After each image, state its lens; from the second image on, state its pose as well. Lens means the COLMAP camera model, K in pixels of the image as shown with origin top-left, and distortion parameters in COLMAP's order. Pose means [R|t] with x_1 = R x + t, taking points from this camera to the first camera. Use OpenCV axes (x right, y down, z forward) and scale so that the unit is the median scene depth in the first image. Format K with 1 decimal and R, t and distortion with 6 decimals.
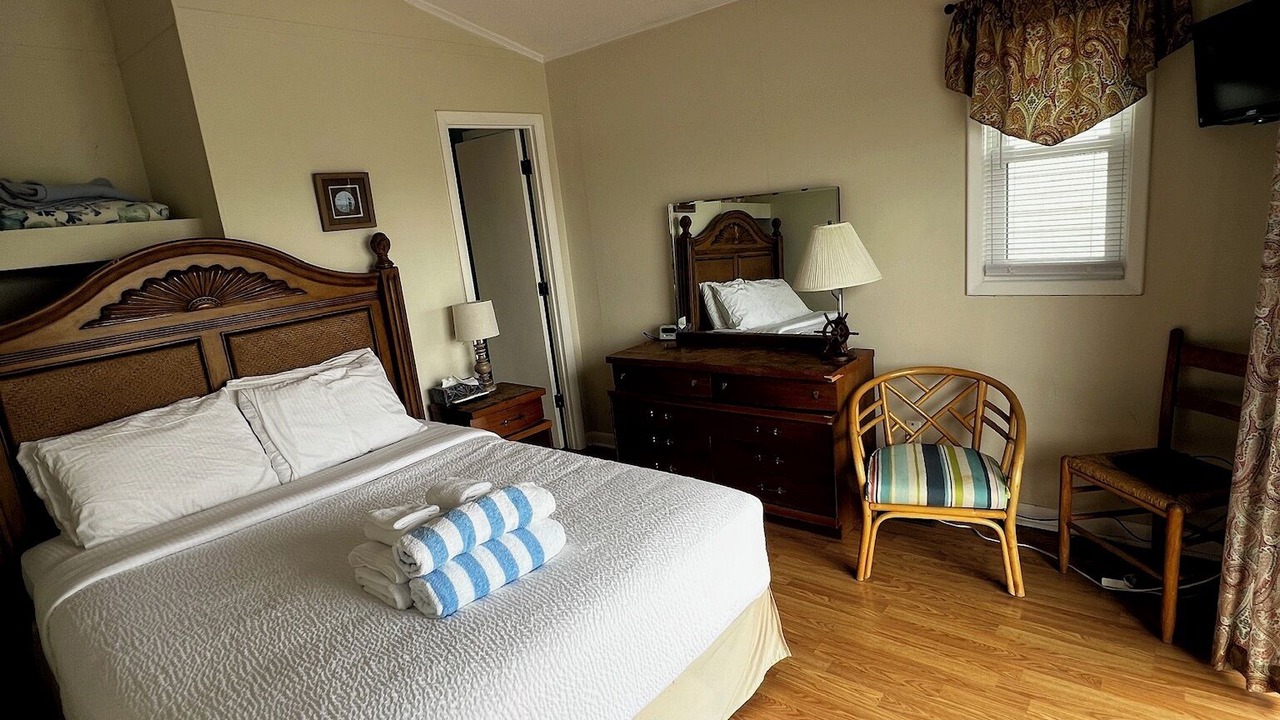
lens RADIAL K [[679.5, 0, 642.2], [0, 679.5, 360.7], [0, 0, 1]] dist [-0.003171, -0.000359]
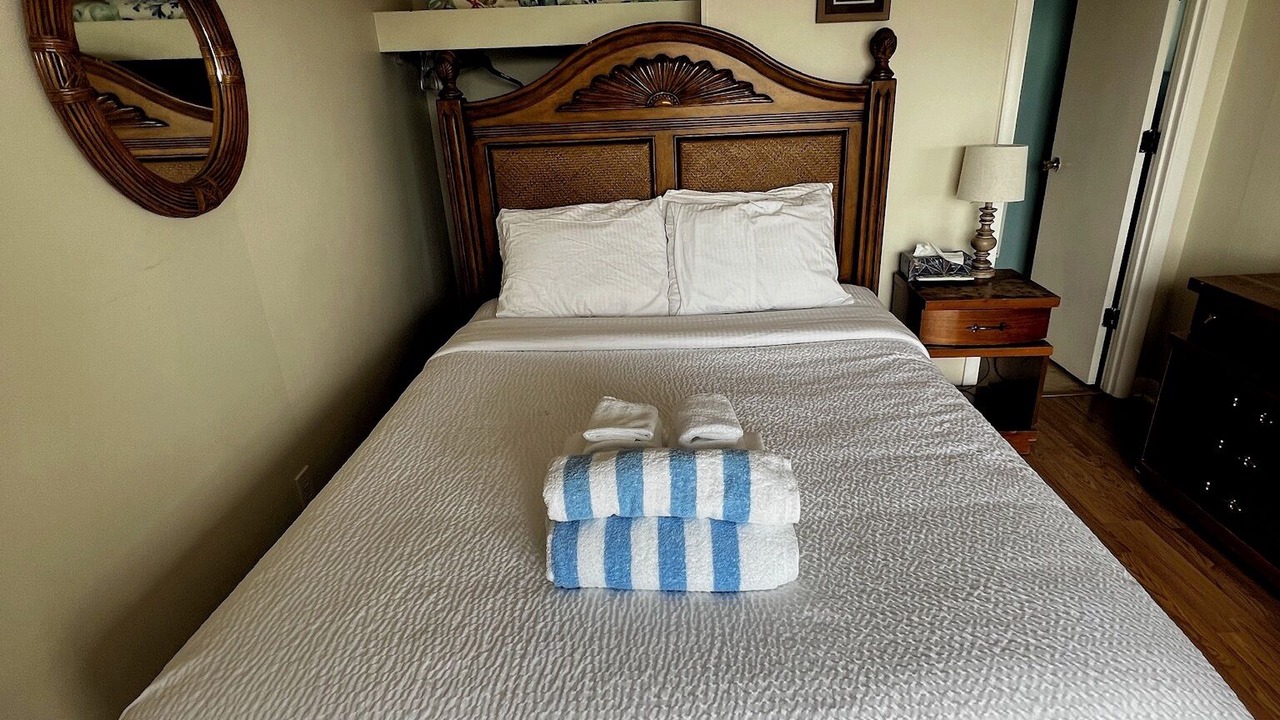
lens RADIAL K [[679.5, 0, 639.6], [0, 679.5, 358.9], [0, 0, 1]] dist [-0.003171, -0.000359]
pose [[0.633631, 0.369703, -0.679582, 0.087929], [-0.193080, 0.926200, 0.323842, -0.050581], [0.749154, -0.073983, 0.658251, 0.341384]]
